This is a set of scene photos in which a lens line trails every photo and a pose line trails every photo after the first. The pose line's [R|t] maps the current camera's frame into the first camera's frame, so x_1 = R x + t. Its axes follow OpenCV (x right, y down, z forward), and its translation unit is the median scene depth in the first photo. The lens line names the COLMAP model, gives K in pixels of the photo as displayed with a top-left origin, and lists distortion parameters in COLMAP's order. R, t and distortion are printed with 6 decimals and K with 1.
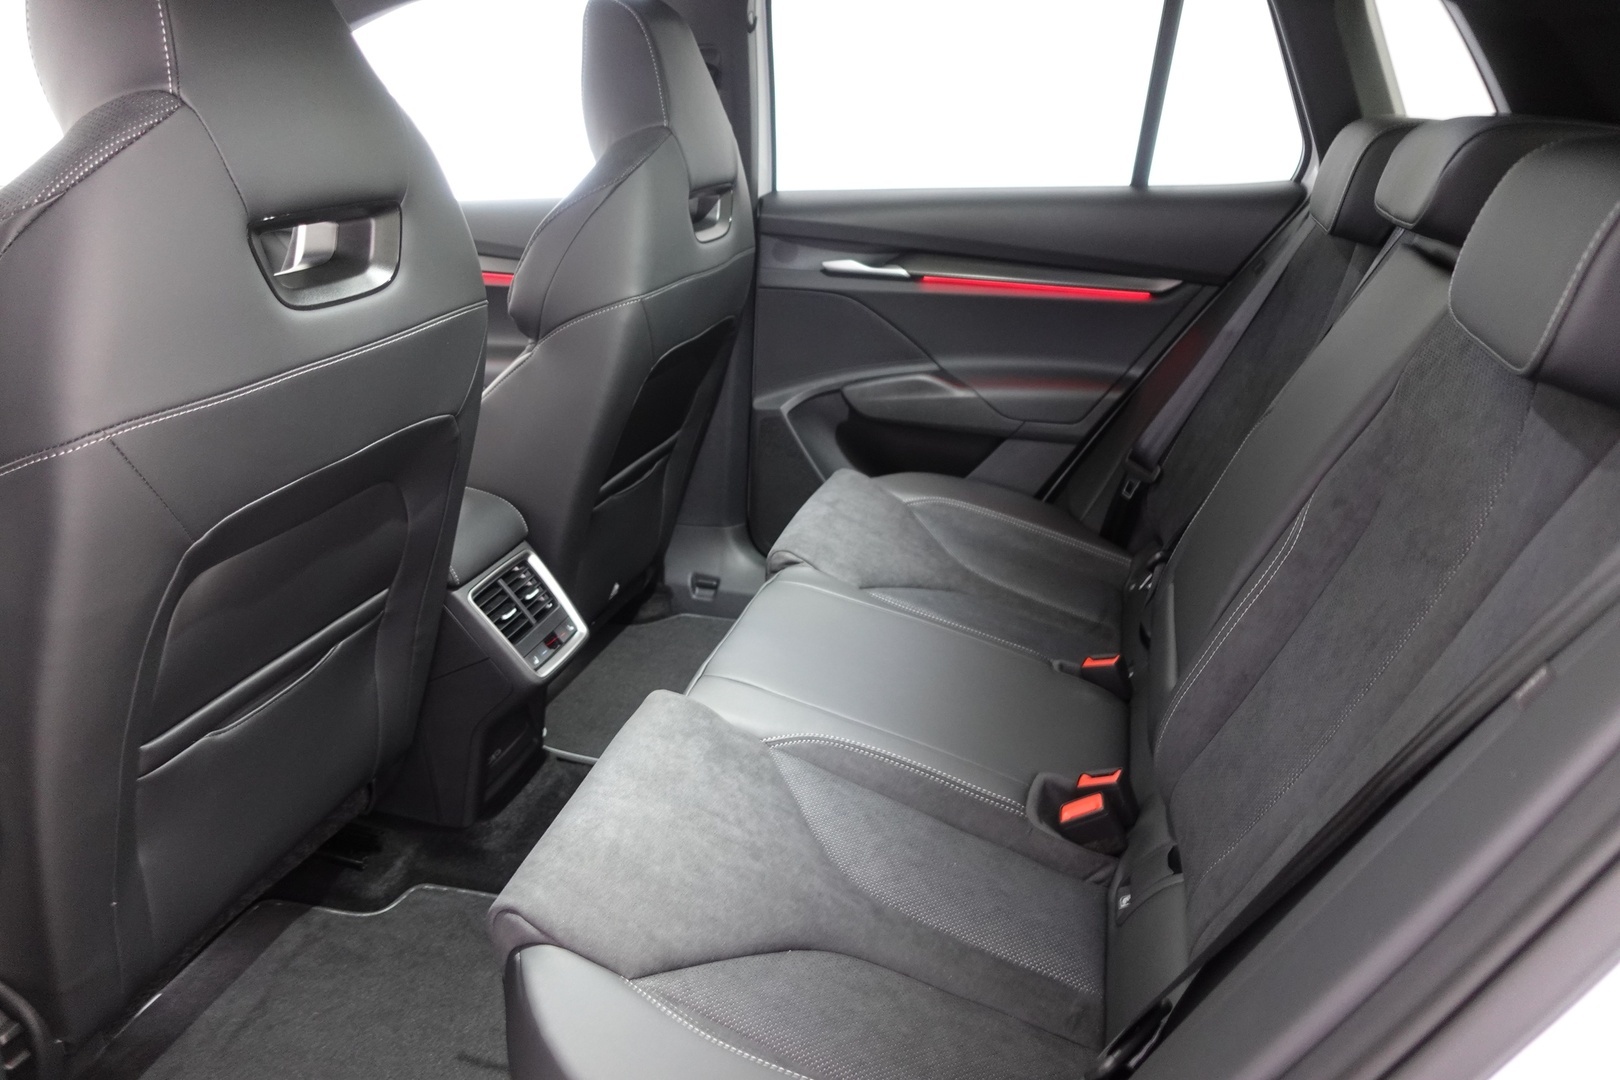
lens RADIAL K [[1095.7, 0, 810.0], [0, 1095.7, 540.0], [0, 0, 1]] dist [-0.012479, -0.000834]
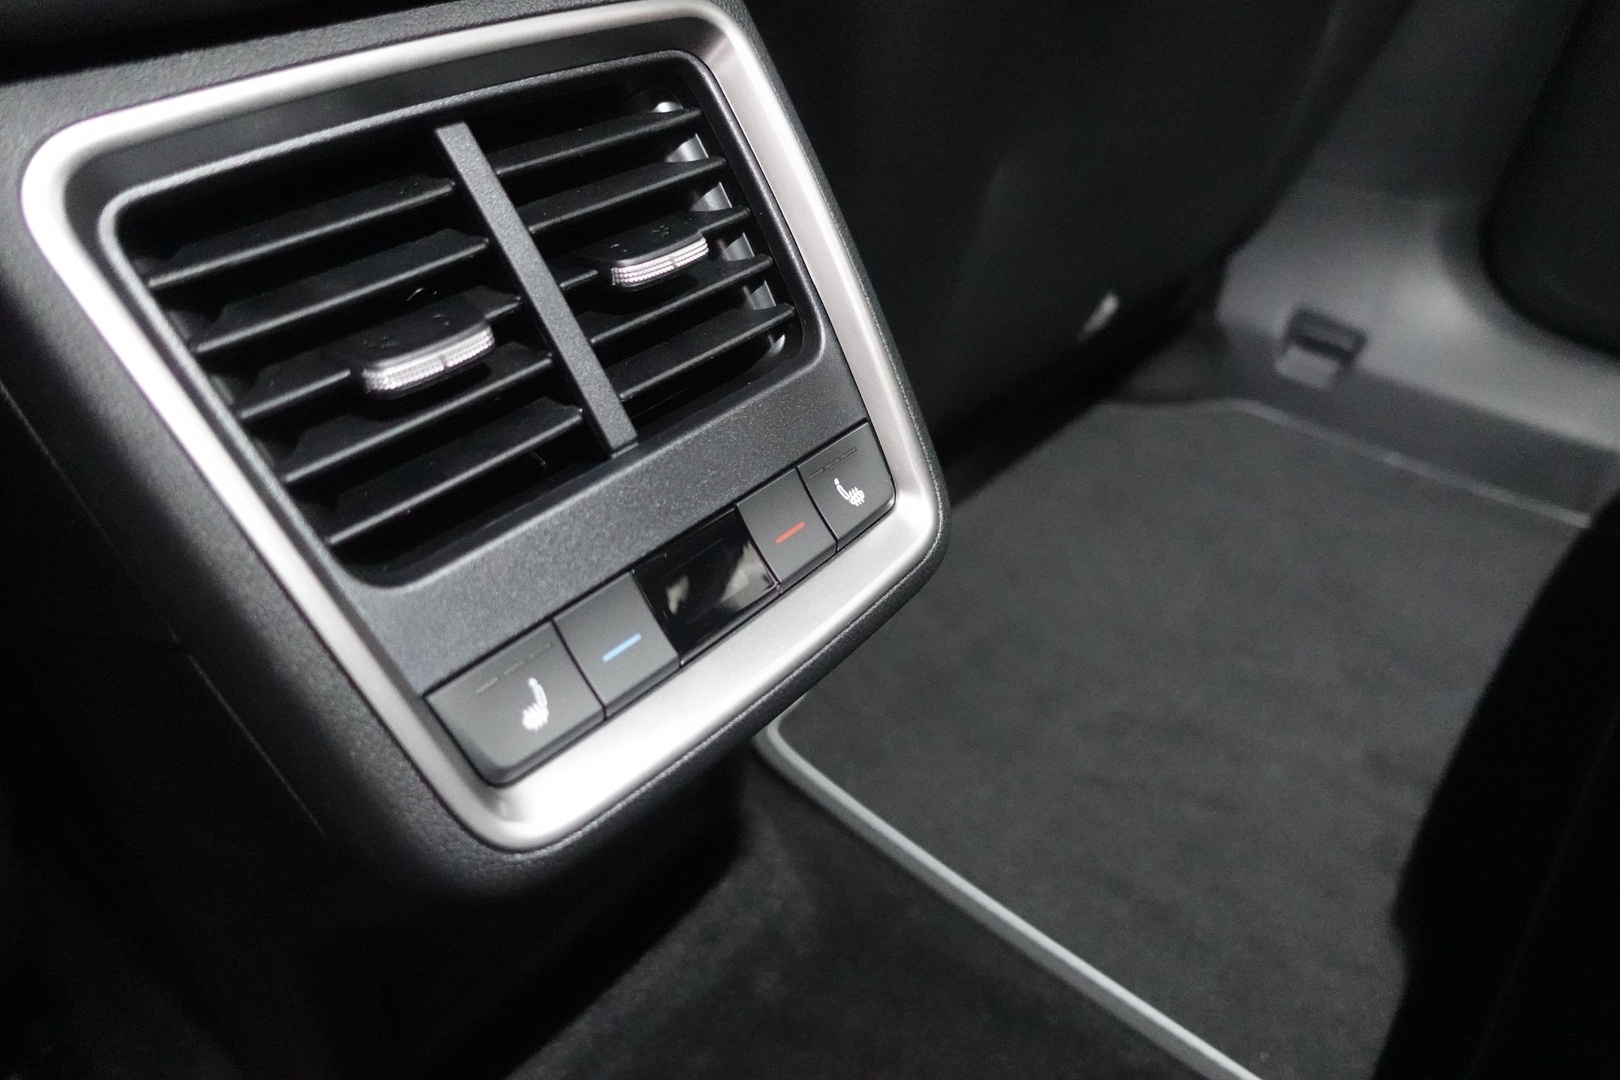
lens RADIAL K [[1095.7, 0, 810.0], [0, 1095.7, 540.0], [0, 0, 1]] dist [-0.012479, -0.000834]
pose [[0.900456, 0.277260, -0.335120, -0.128212], [-0.178567, 0.938215, 0.296424, 0.027736], [0.396601, -0.207075, 0.894331, 0.658016]]
